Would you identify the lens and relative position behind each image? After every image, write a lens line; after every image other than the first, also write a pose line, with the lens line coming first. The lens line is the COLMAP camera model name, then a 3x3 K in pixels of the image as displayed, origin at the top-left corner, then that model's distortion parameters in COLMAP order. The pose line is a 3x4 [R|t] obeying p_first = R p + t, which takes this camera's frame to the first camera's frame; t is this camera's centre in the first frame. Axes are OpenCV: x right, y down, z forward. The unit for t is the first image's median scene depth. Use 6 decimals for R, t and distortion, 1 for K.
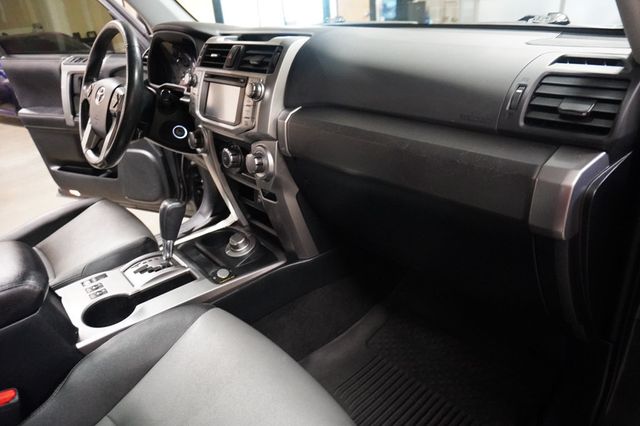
lens RADIAL K [[441.9, 0, 320.0], [0, 441.9, 213.9], [0, 0, 1]] dist [-0.017720, 0.000058]
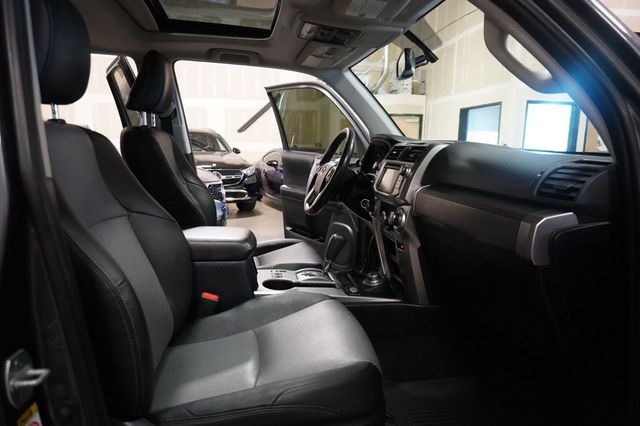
lens RADIAL K [[441.9, 0, 320.0], [0, 441.9, 213.9], [0, 0, 1]] dist [-0.017720, 0.000058]
pose [[0.850170, 0.188483, -0.491615, 0.340988], [-0.323220, 0.923911, -0.204735, 0.235924], [0.415620, 0.332960, 0.846403, -0.328640]]
